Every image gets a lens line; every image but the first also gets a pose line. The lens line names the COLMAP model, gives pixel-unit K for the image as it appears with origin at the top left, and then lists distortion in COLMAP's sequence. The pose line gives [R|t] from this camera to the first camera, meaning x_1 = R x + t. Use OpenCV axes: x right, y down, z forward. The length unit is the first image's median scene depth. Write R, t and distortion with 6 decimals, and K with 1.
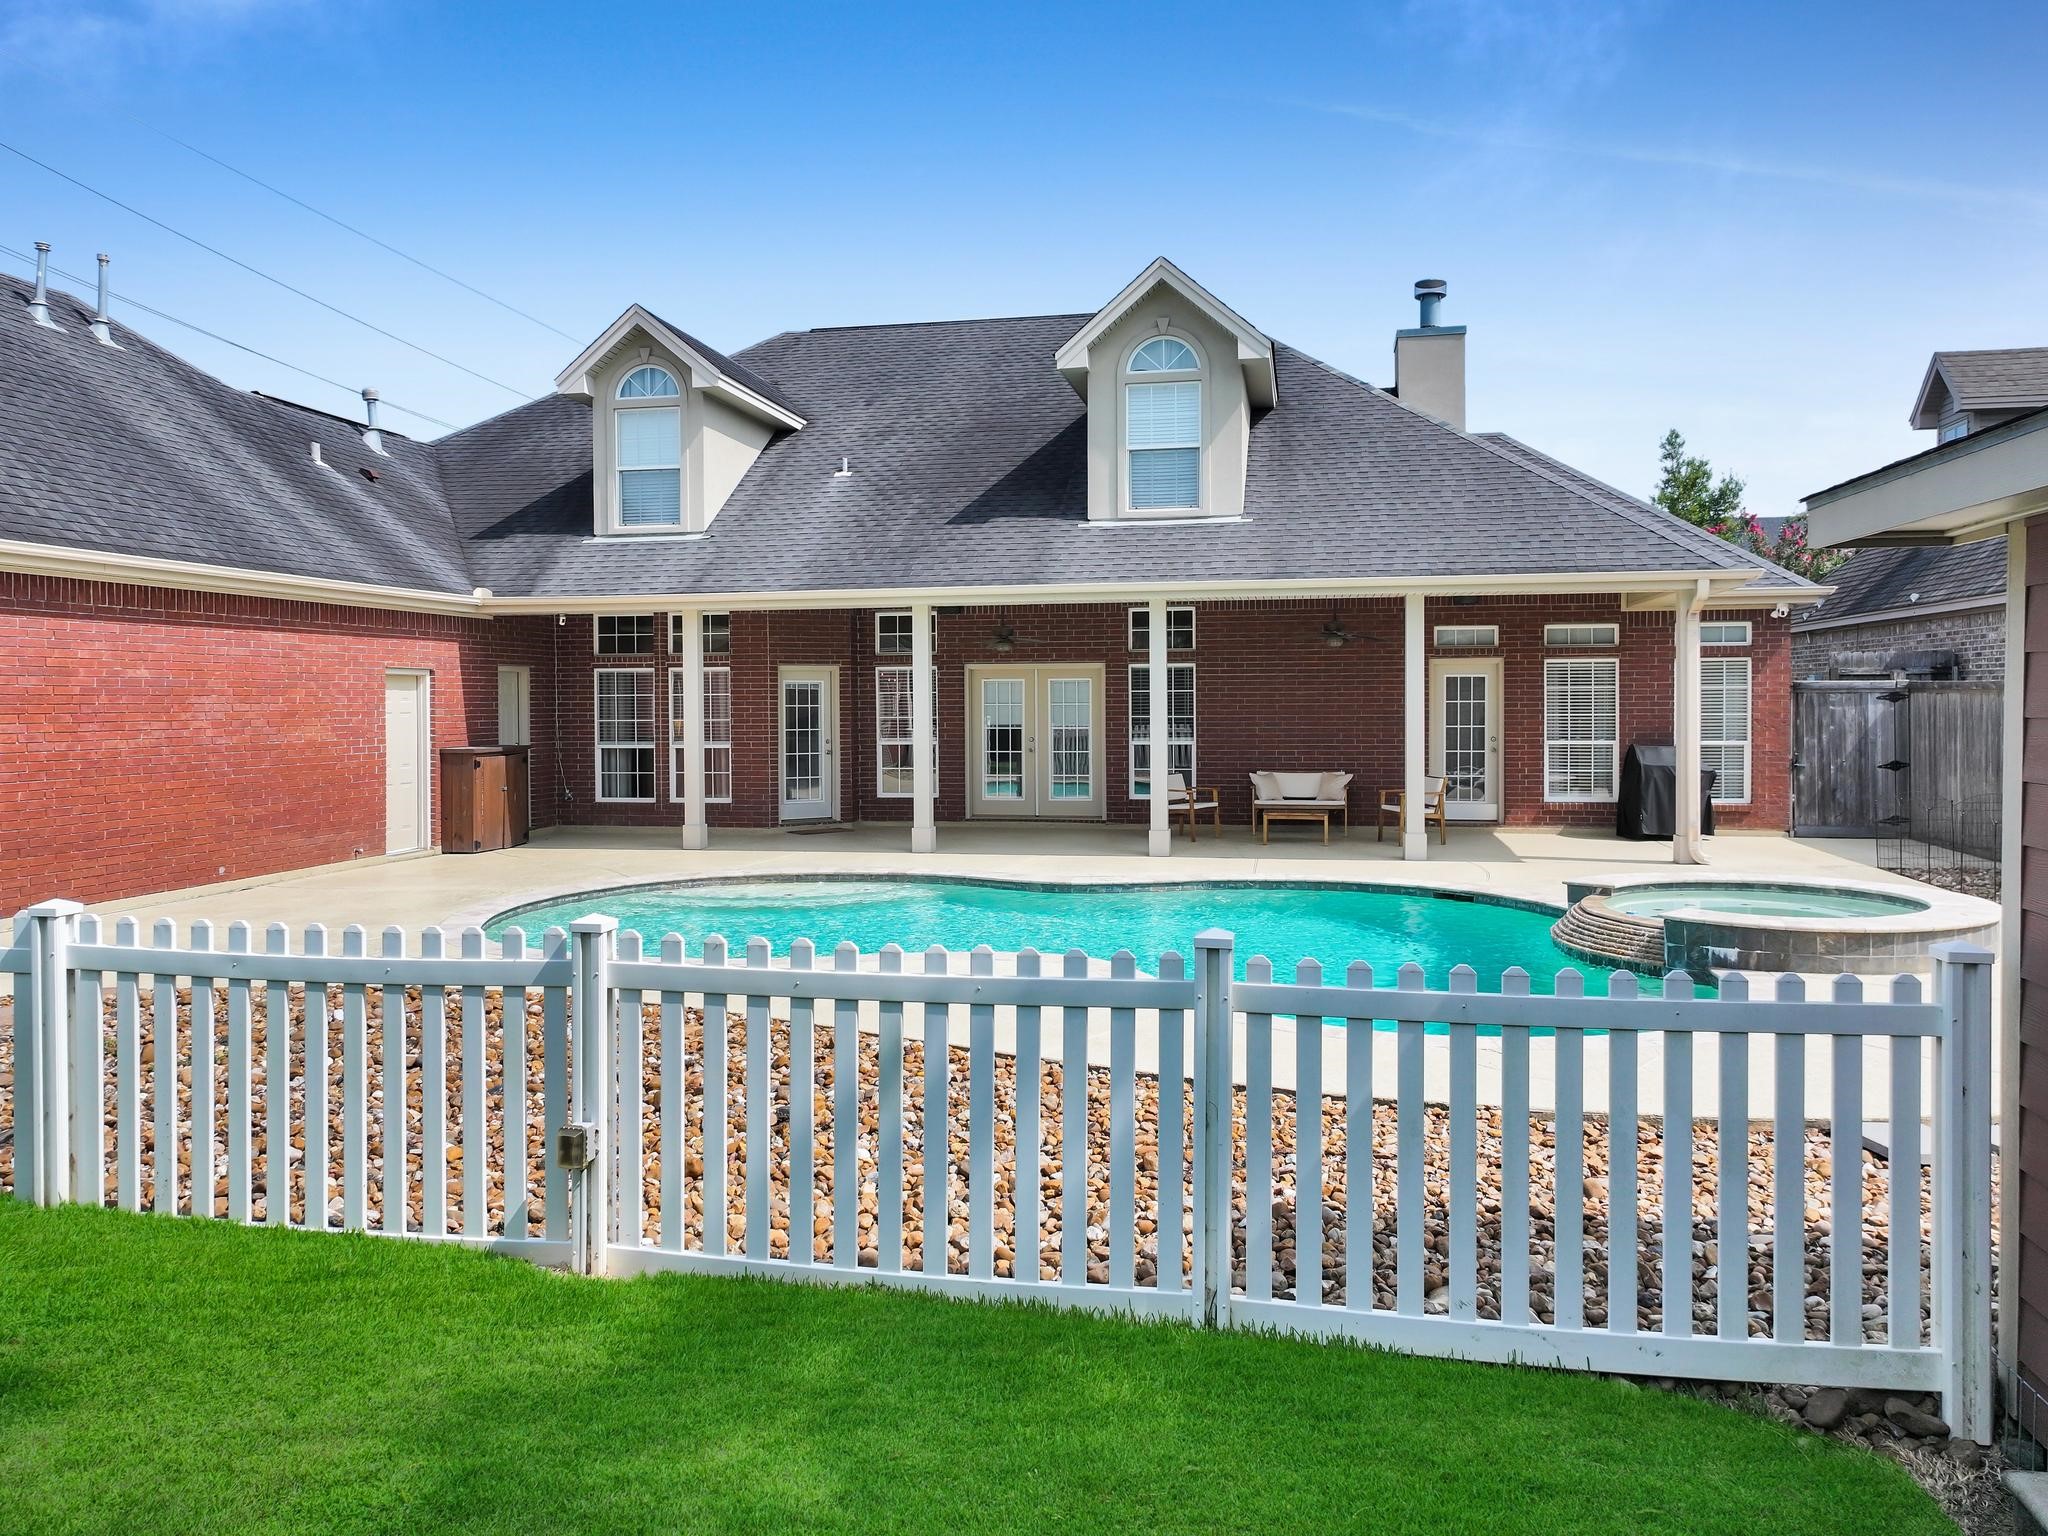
lens RADIAL K [[1444.2, 0, 1024.0], [0, 1444.2, 768.0], [0, 0, 1]] dist [0.001189, 0.003482]
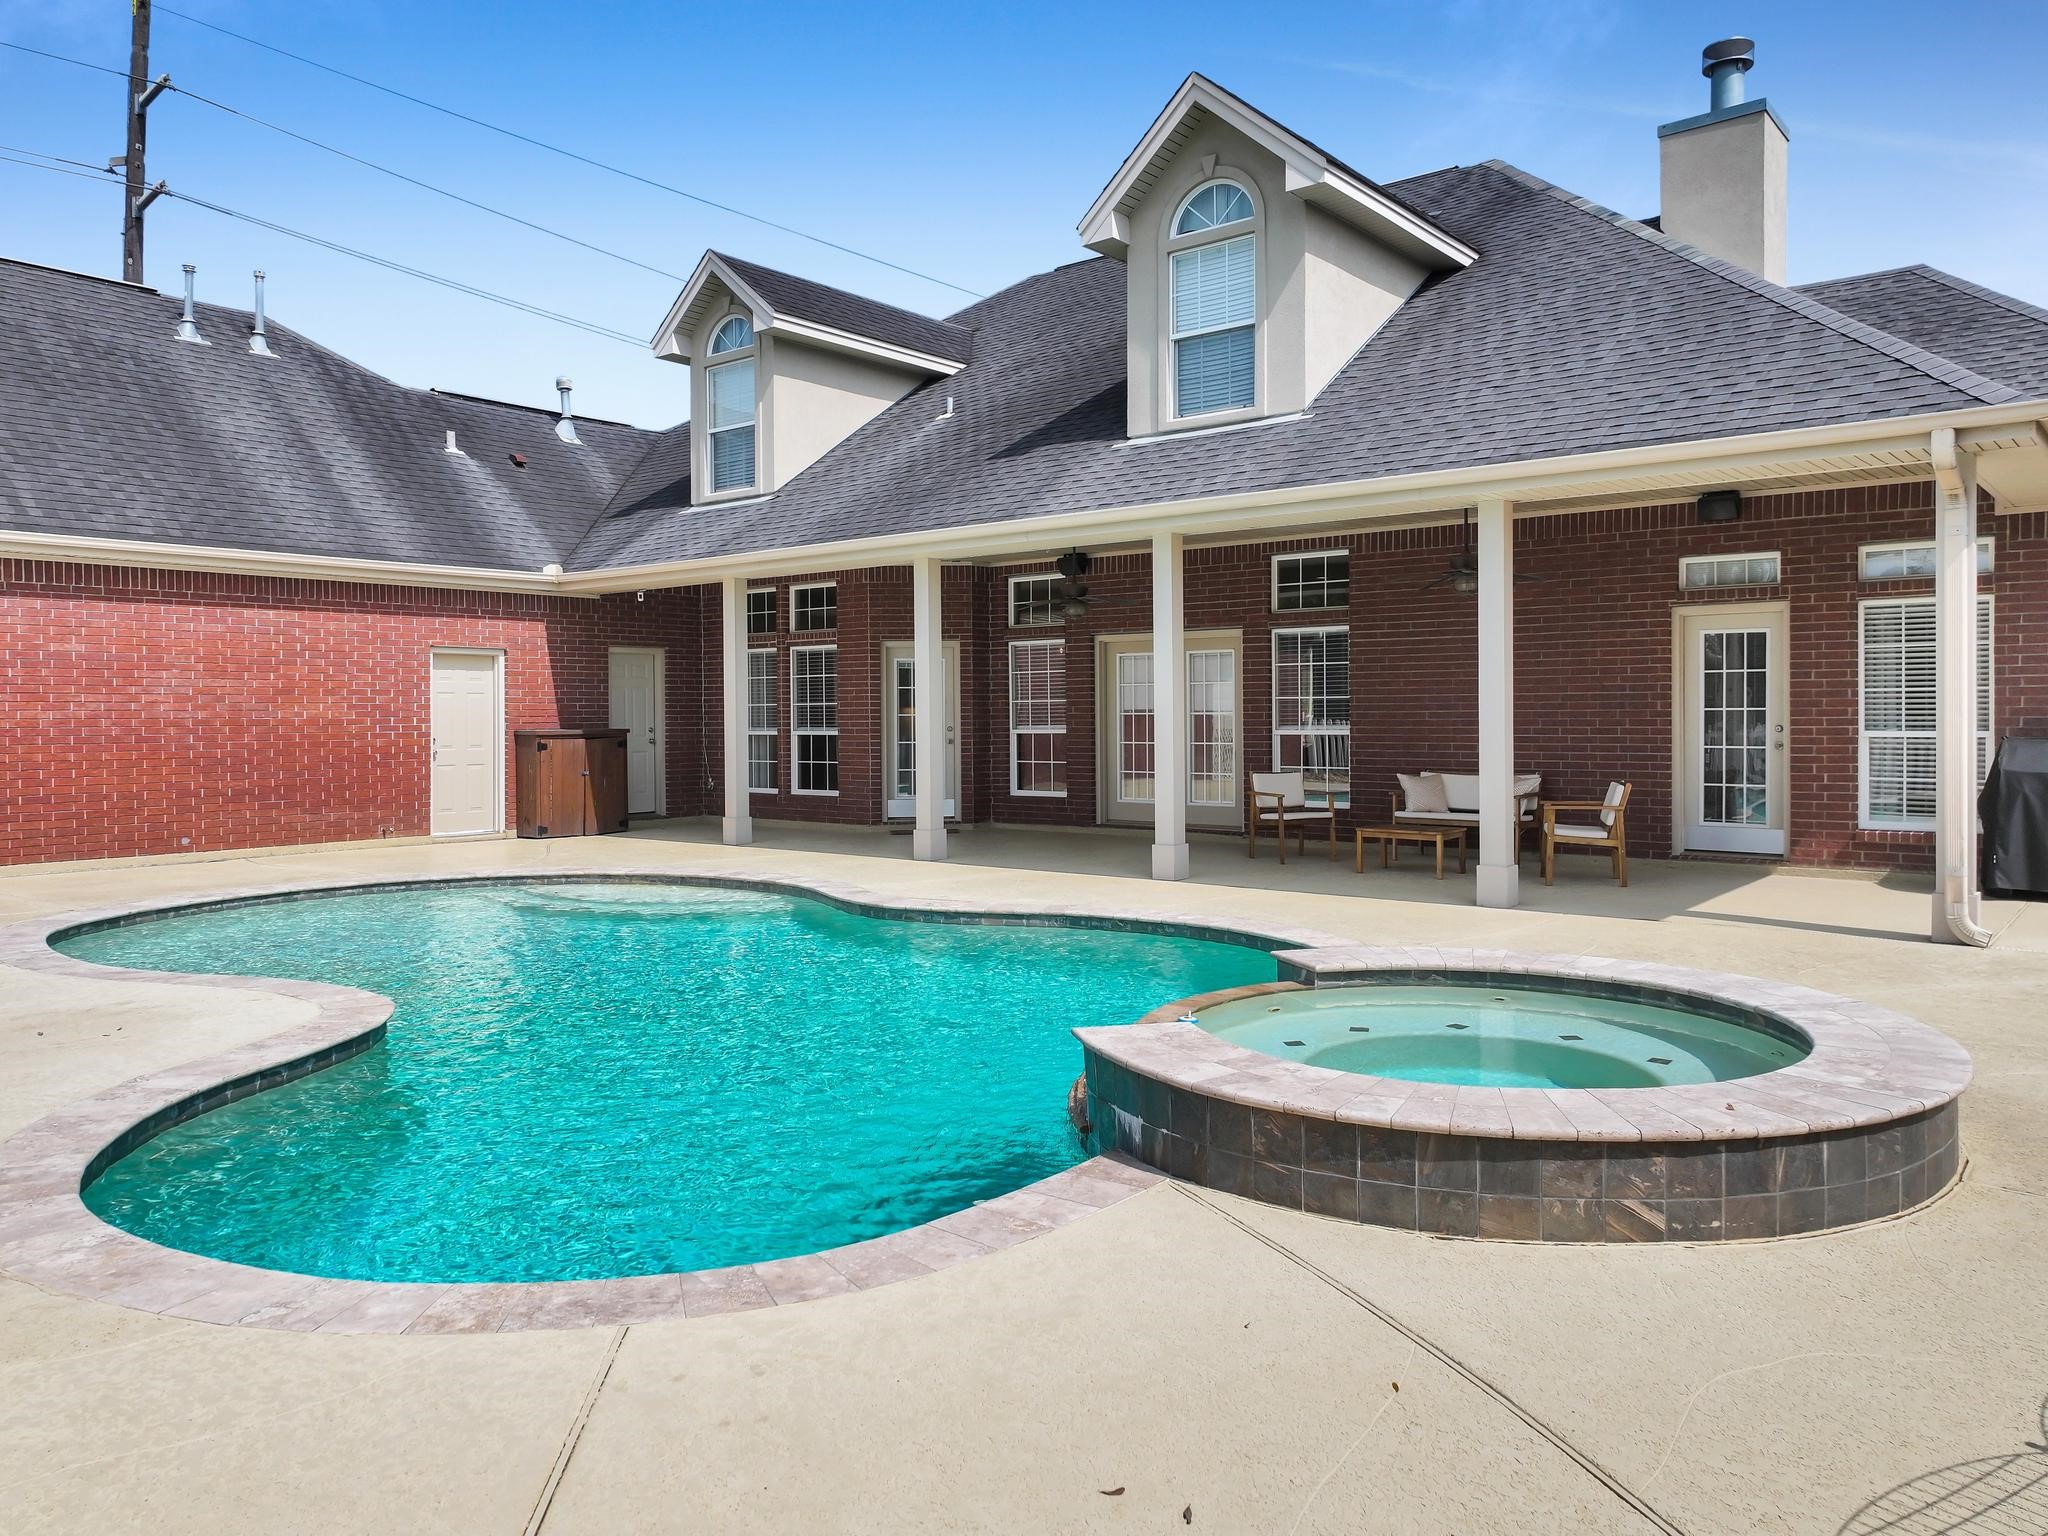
lens RADIAL K [[1444.2, 0, 1024.0], [0, 1444.2, 768.0], [0, 0, 1]] dist [0.001189, 0.003482]
pose [[0.882107, 0.018304, -0.470694, 0.363474], [-0.021546, 0.999767, -0.001500, 0.006238], [0.470557, 0.011465, 0.882295, 0.300598]]
